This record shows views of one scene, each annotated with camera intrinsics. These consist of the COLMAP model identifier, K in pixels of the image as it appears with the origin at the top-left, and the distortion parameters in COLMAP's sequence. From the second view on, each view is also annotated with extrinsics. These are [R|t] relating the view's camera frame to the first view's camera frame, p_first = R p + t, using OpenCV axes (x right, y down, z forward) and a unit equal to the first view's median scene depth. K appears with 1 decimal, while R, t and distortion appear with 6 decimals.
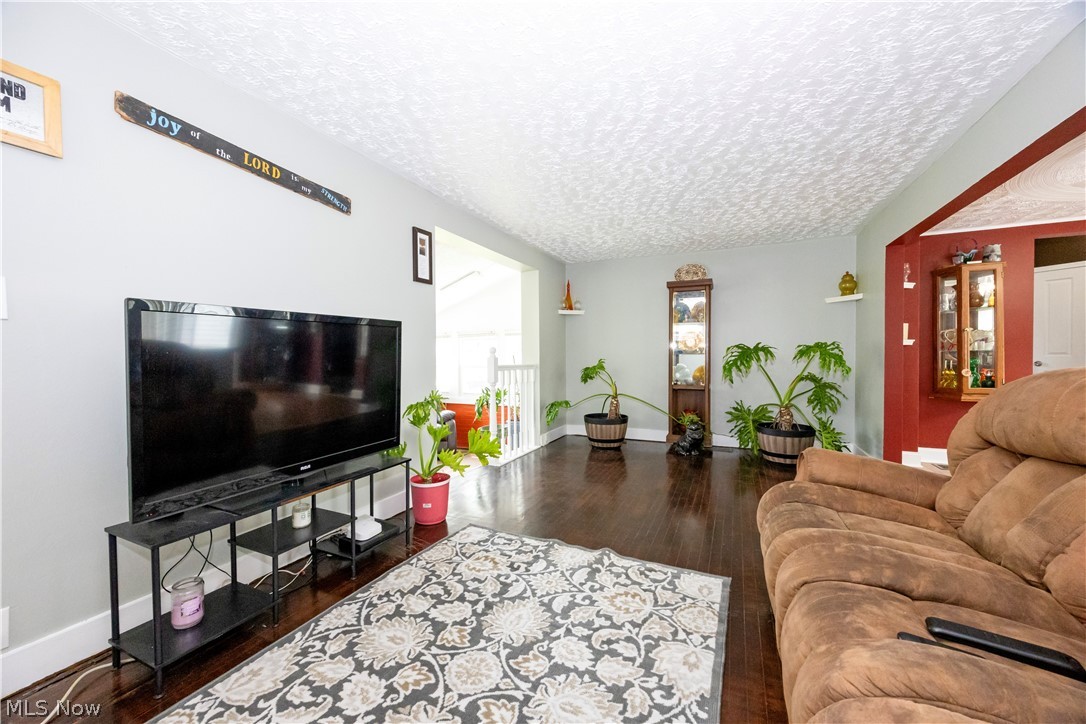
lens RADIAL K [[415.5, 0, 543.0], [0, 415.5, 362.0], [0, 0, 1]] dist [0.000745, 0.000053]
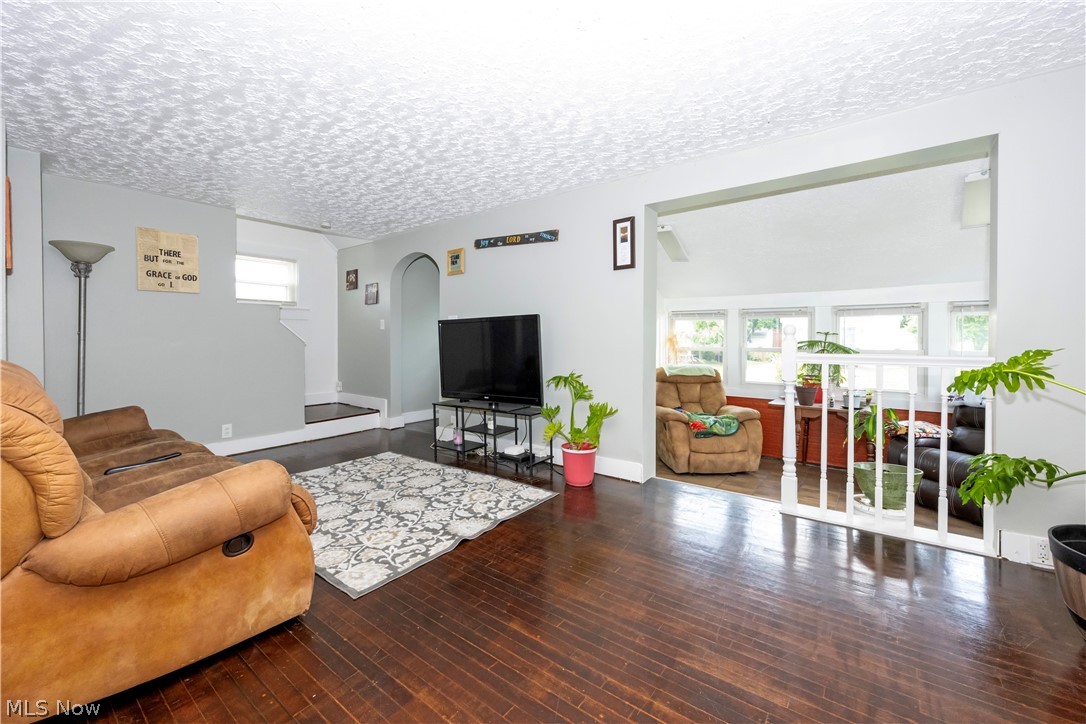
lens RADIAL K [[437.8, 0, 542.9], [0, 437.8, 338.6], [0, 0, 1]] dist [0.000480, 0.000016]
pose [[-0.198878, -0.001650, -0.980023, 1.365384], [-0.006210, 0.999981, -0.000423, -0.023802], [0.980005, 0.006002, -0.198885, 1.684154]]
